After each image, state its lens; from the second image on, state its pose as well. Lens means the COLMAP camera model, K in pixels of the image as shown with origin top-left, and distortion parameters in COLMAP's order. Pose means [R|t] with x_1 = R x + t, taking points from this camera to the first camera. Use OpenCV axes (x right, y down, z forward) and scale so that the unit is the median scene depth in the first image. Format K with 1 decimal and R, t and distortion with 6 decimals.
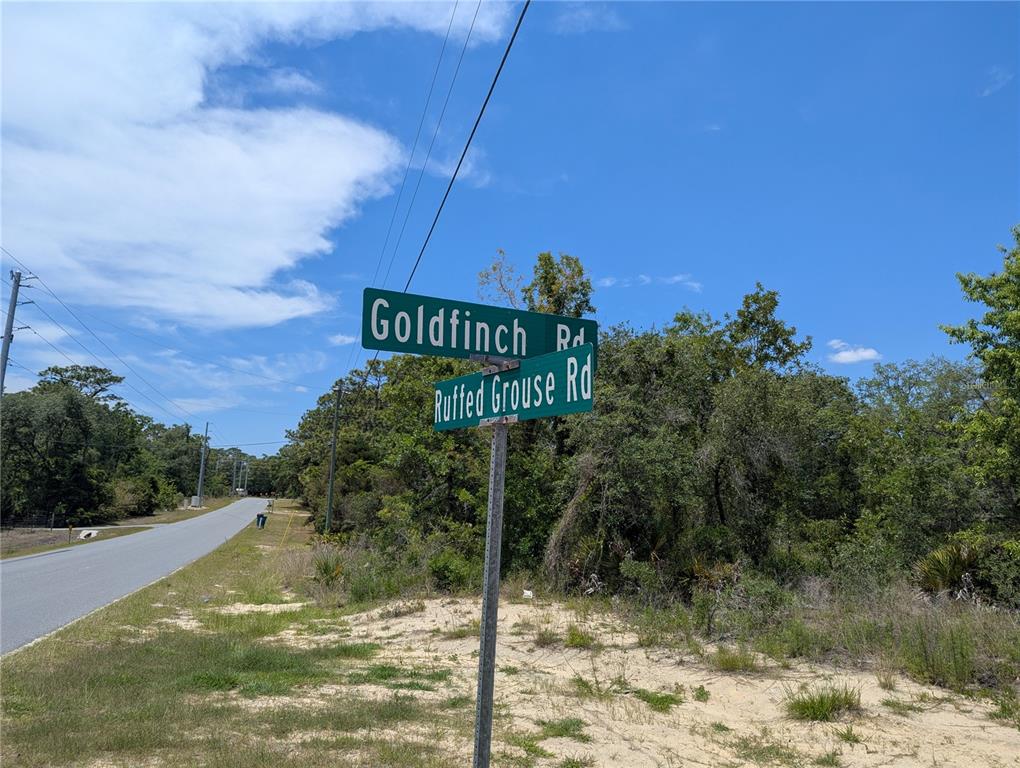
lens RADIAL K [[723.0, 0, 501.3], [0, 723.0, 375.5], [0, 0, 1]] dist [0.063199, -0.052465]
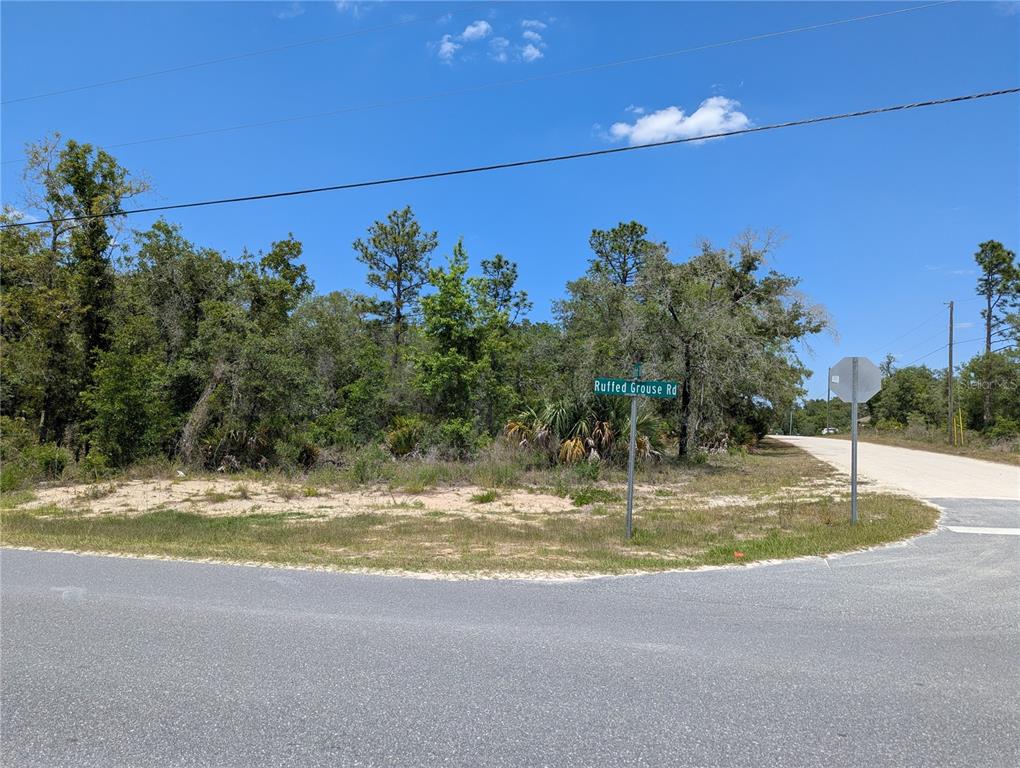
lens RADIAL K [[723.0, 0, 509.8], [0, 723.0, 389.4], [0, 0, 1]] dist [0.063199, -0.052465]
pose [[0.557396, 0.028607, 0.829754, -0.432132], [-0.167360, 0.982762, 0.078543, -0.018963], [-0.813204, -0.182647, 0.552576, -0.070154]]
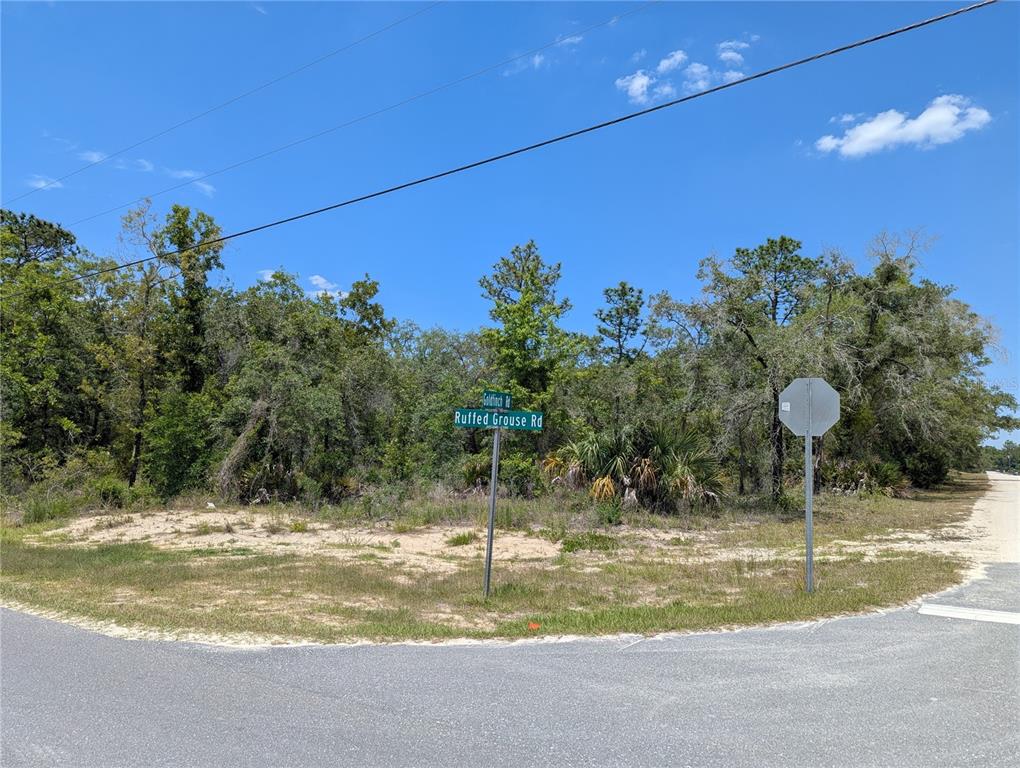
lens RADIAL K [[723.0, 0, 502.6], [0, 723.0, 387.4], [0, 0, 1]] dist [0.063199, -0.052465]
pose [[0.771044, 0.054787, 0.634421, -0.254083], [-0.130271, 0.988792, 0.072935, -0.044008], [-0.623314, -0.138882, 0.769540, -0.186598]]
